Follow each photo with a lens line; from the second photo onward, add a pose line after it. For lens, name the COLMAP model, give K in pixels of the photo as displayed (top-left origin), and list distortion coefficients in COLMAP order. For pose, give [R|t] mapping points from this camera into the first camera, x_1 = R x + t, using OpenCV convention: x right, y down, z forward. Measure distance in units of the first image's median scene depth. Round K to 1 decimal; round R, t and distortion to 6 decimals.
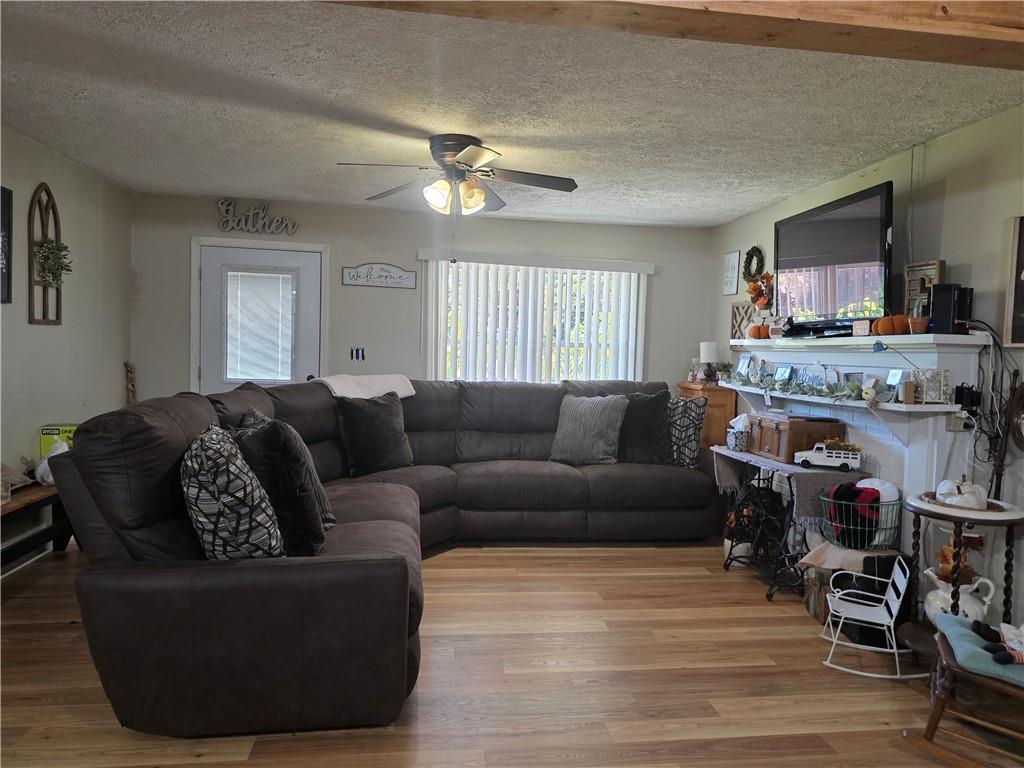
lens RADIAL K [[695.2, 0, 512.0], [0, 695.2, 384.0], [0, 0, 1]] dist [0.054725, -0.044649]
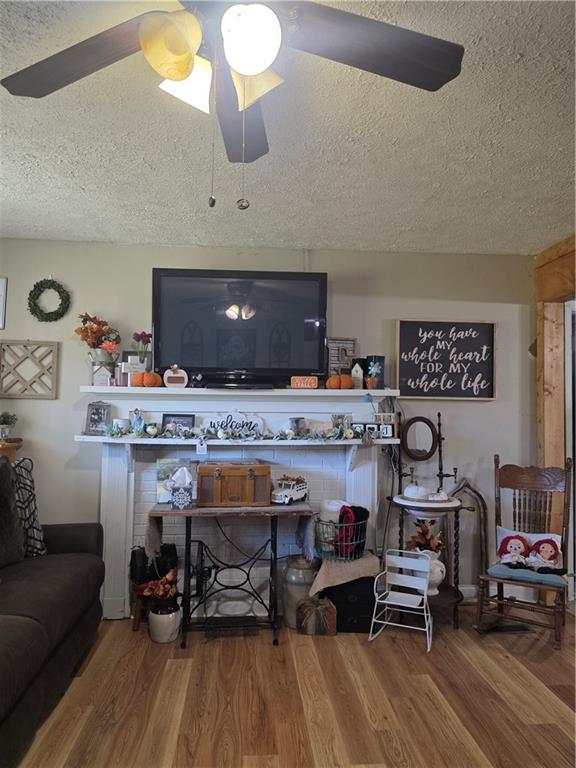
lens RADIAL K [[521.4, 0, 288.0], [0, 521.4, 384.0], [0, 0, 1]] dist [0.054725, -0.044649]
pose [[0.054687, 0.022940, 0.998240, -0.422580], [0.043287, 0.998742, -0.025323, -0.052736], [-0.997565, 0.044595, 0.053625, 0.962131]]
